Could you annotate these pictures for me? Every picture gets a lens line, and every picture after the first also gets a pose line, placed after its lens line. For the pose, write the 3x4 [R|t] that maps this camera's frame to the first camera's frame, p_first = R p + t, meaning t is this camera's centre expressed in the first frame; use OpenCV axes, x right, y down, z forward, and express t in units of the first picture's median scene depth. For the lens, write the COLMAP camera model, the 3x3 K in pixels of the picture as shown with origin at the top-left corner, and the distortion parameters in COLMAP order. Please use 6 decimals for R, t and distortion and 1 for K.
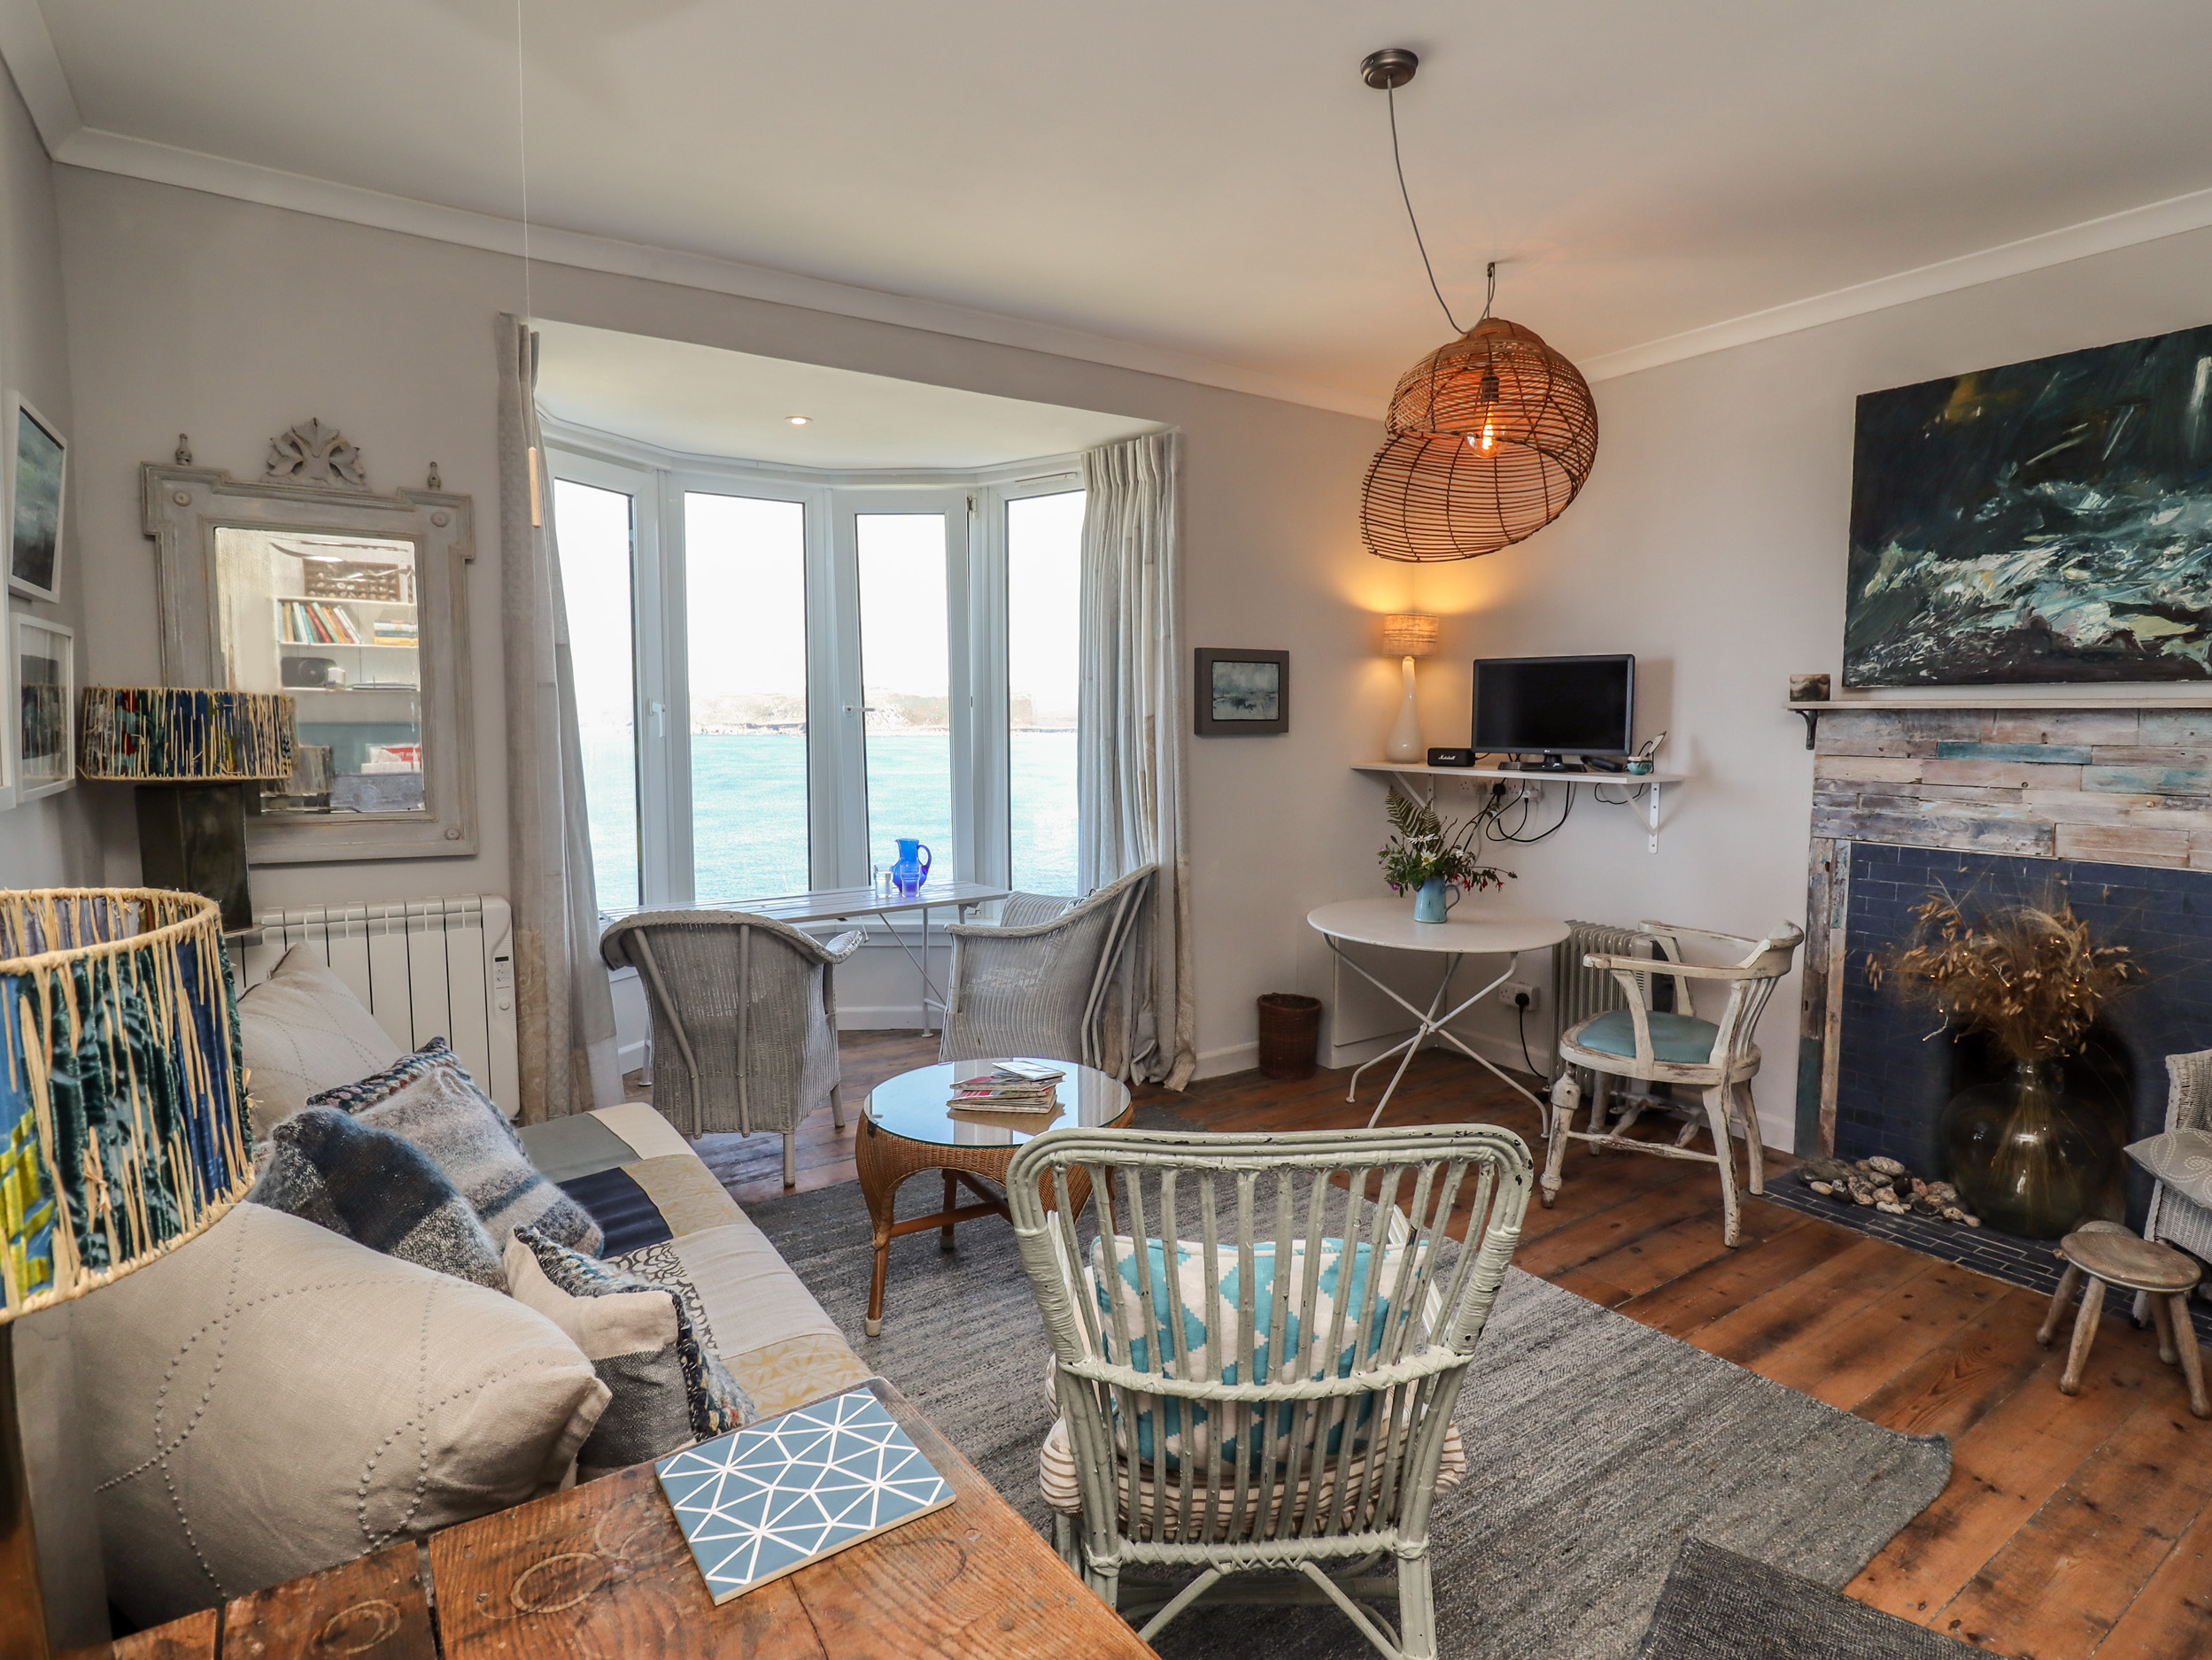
lens RADIAL K [[1196.8, 0, 1101.6], [0, 1196.8, 811.6], [0, 0, 1]] dist [0.006339, -0.017806]
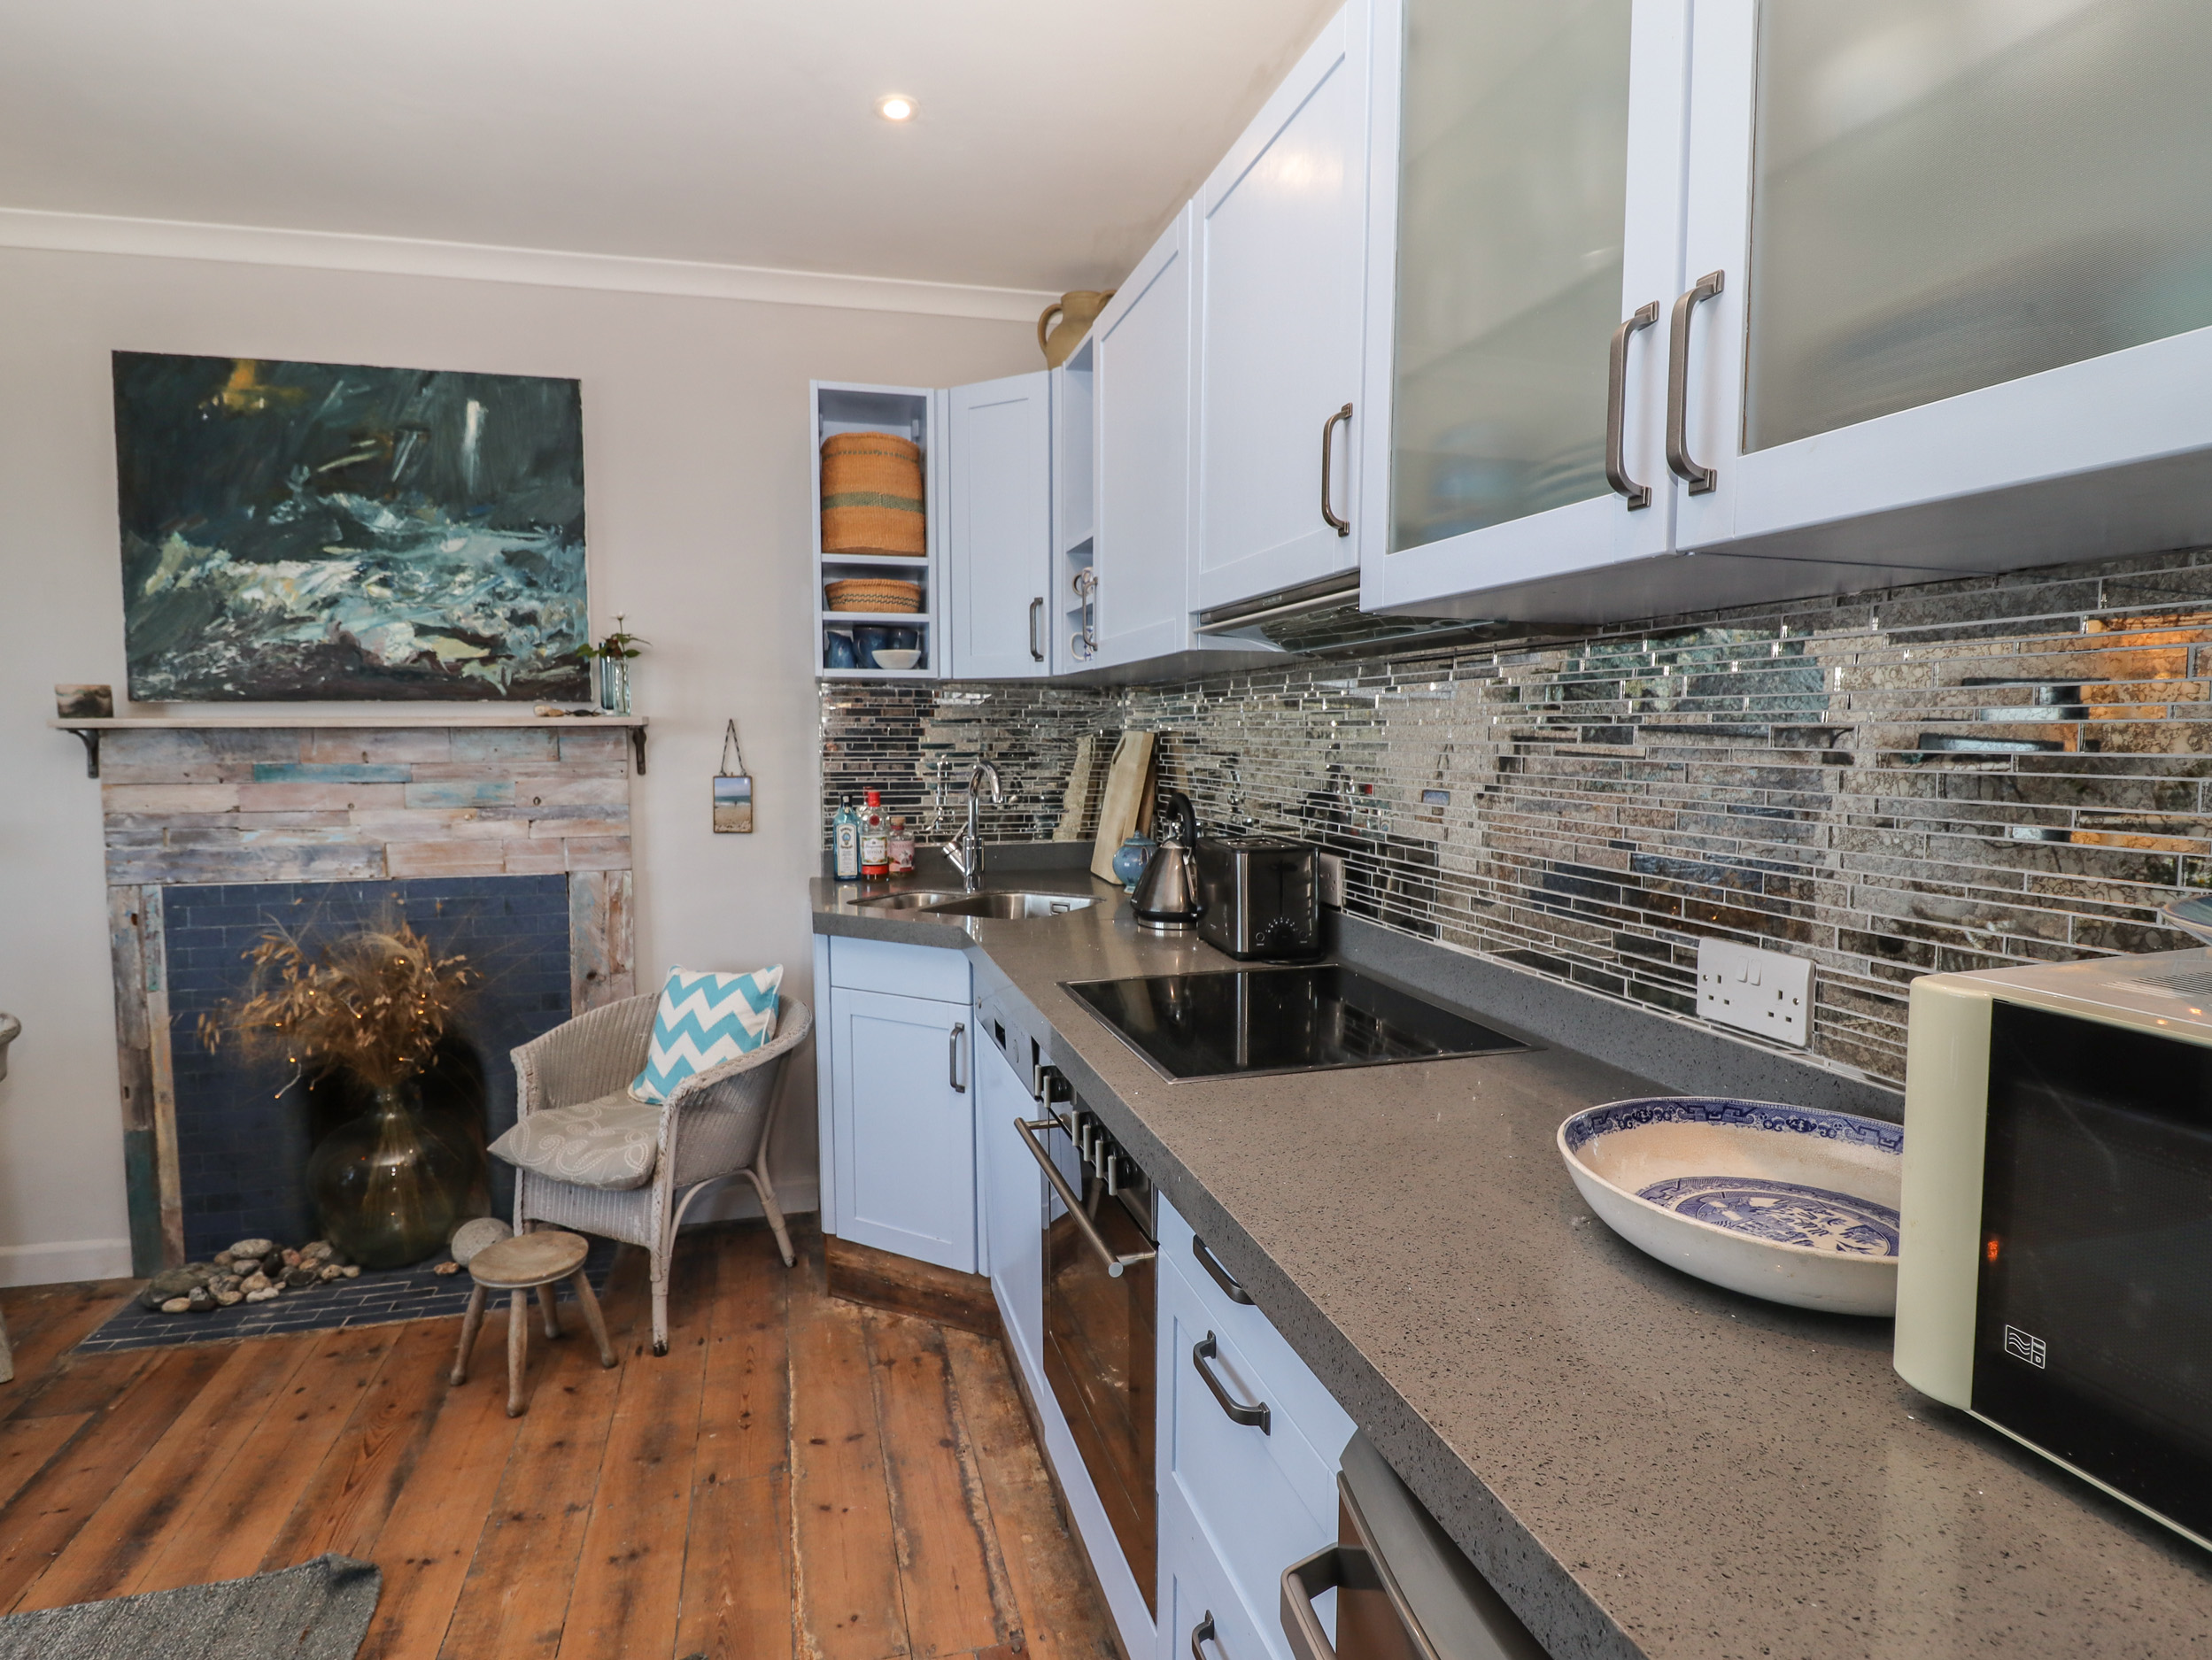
lens RADIAL K [[1161.8, 0, 1116.7], [0, 1161.8, 813.3], [0, 0, 1]] dist [0.003322, -0.015700]
pose [[0.301623, -0.068332, 0.950975, 0.067034], [0.080291, 0.995706, 0.046080, -0.009911], [-0.950040, 0.062456, 0.305815, 0.123362]]
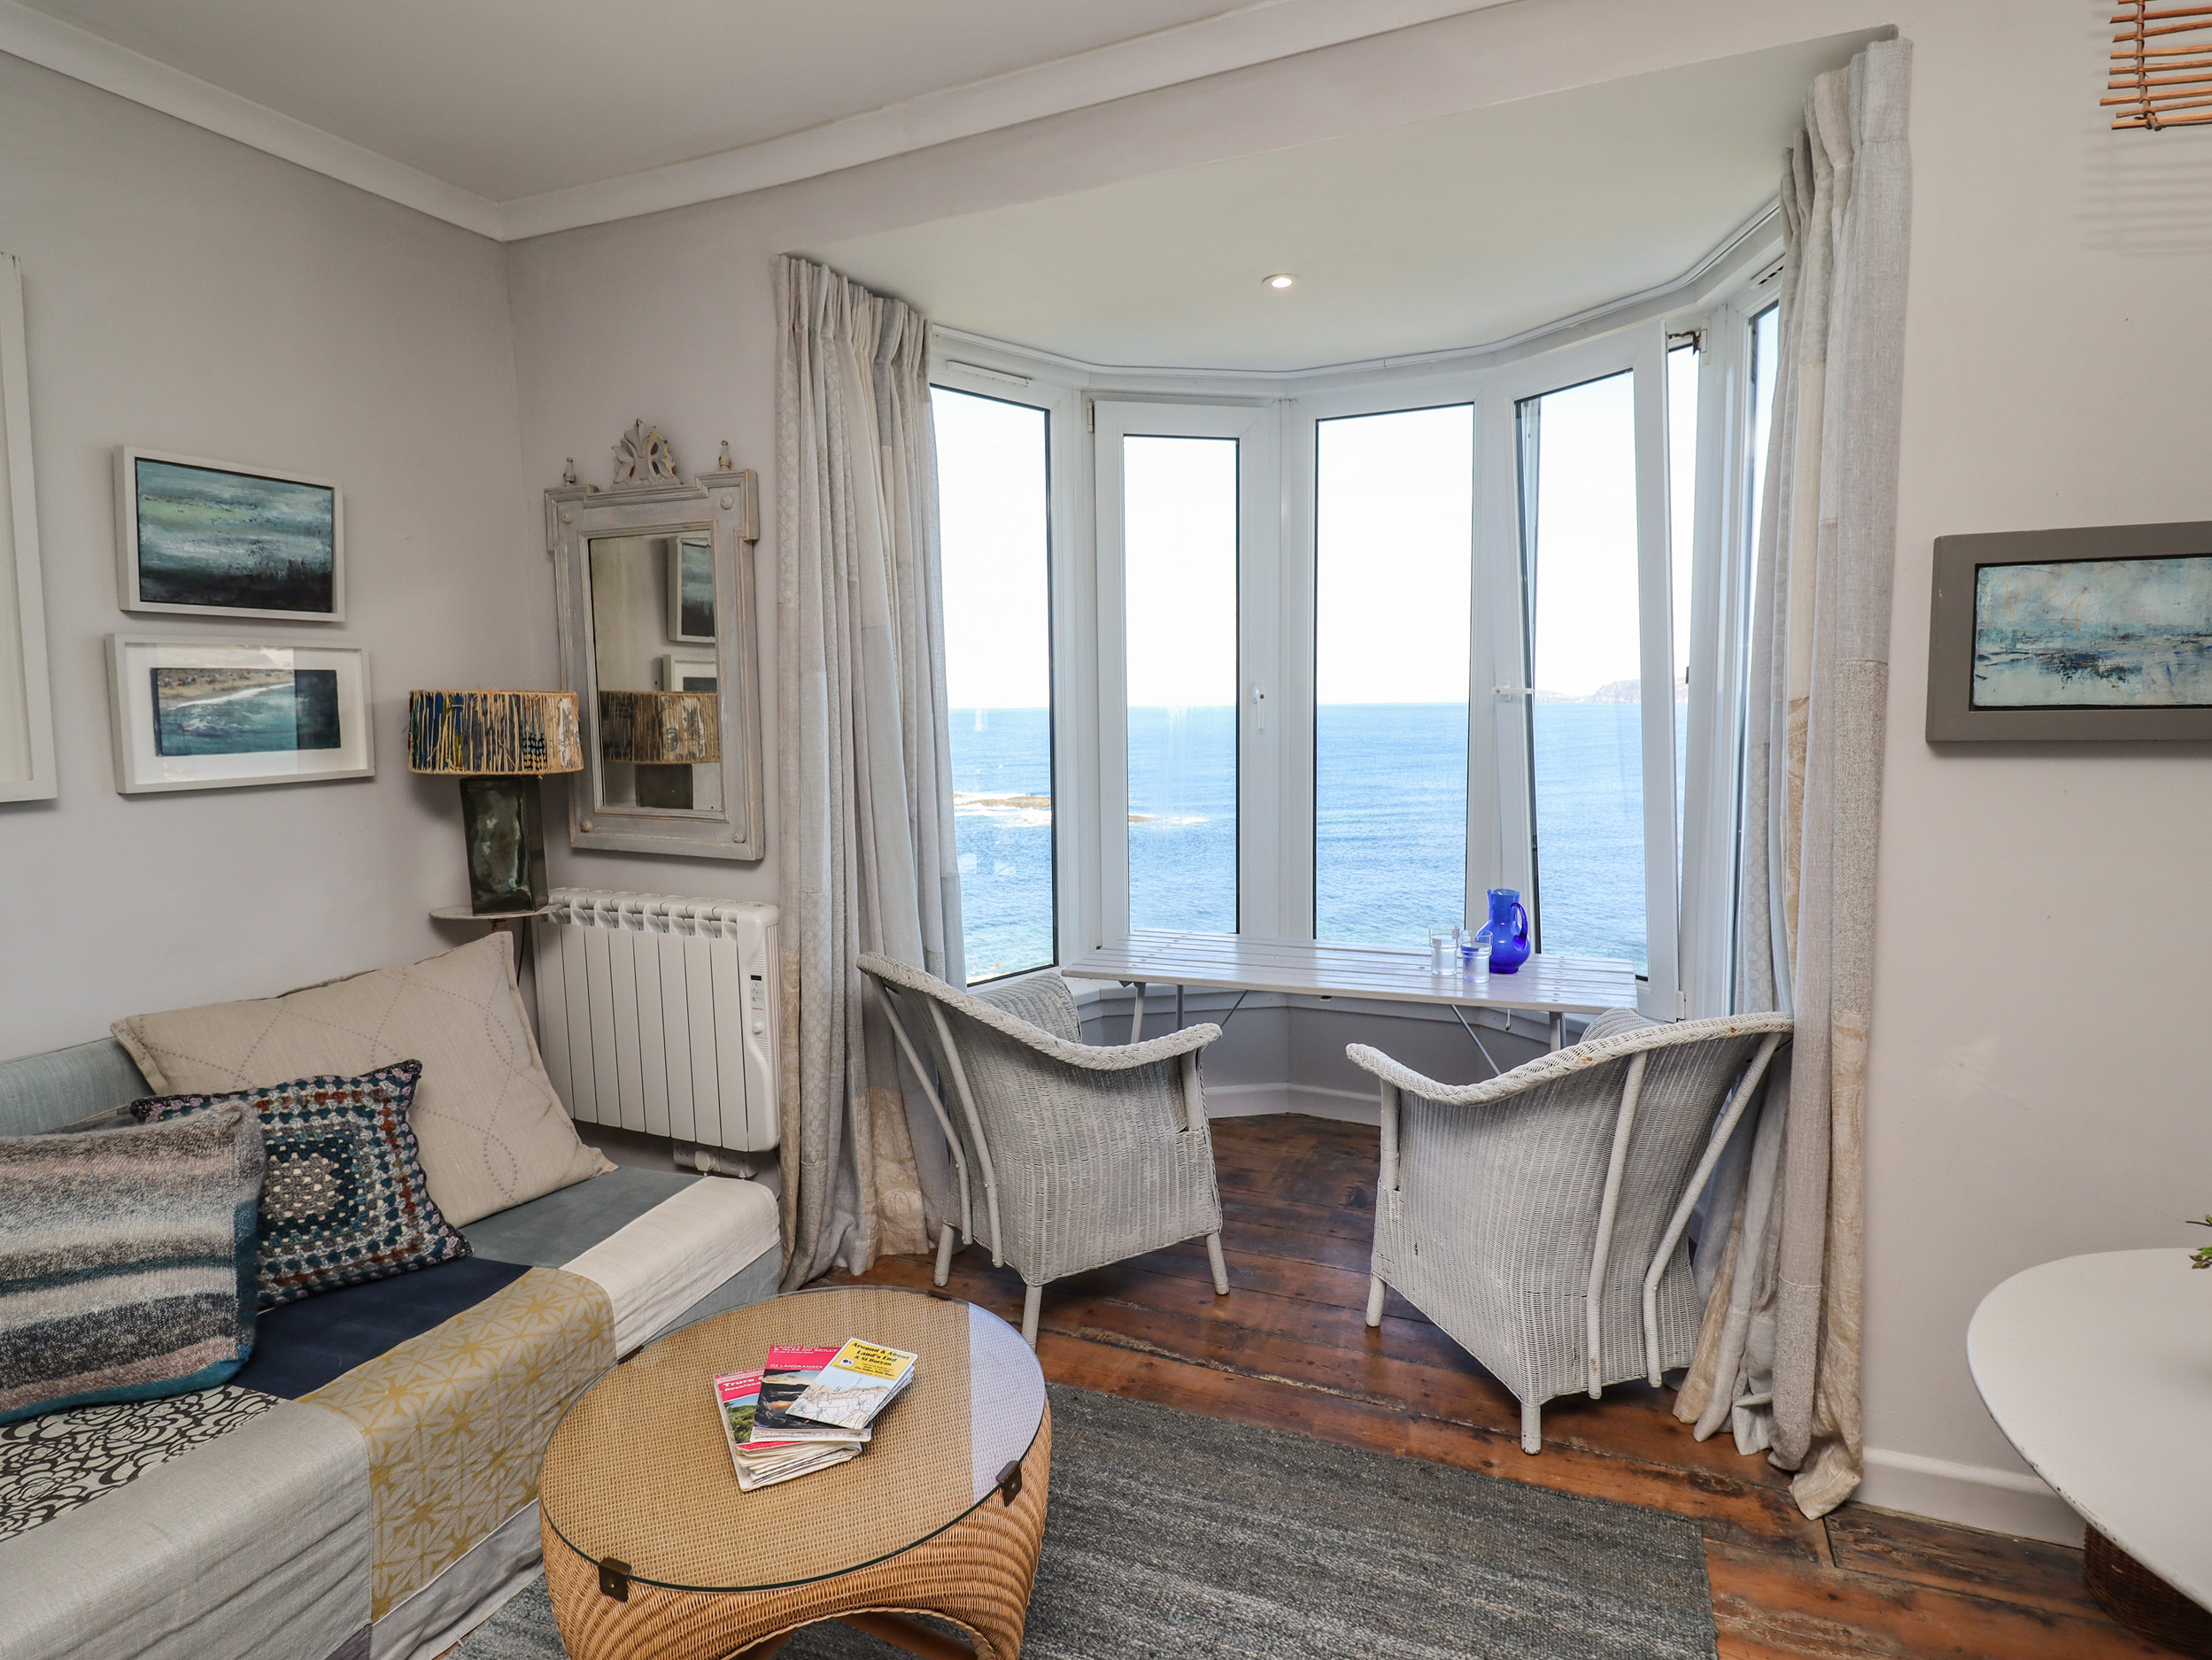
lens RADIAL K [[1161.8, 0, 1116.7], [0, 1161.8, 813.3], [0, 0, 1]] dist [0.003322, -0.015700]
pose [[0.552449, 0.070583, -0.830553, 0.357207], [-0.053509, 0.997356, 0.049166, -0.057694], [0.831827, 0.017281, 0.554766, 0.701397]]
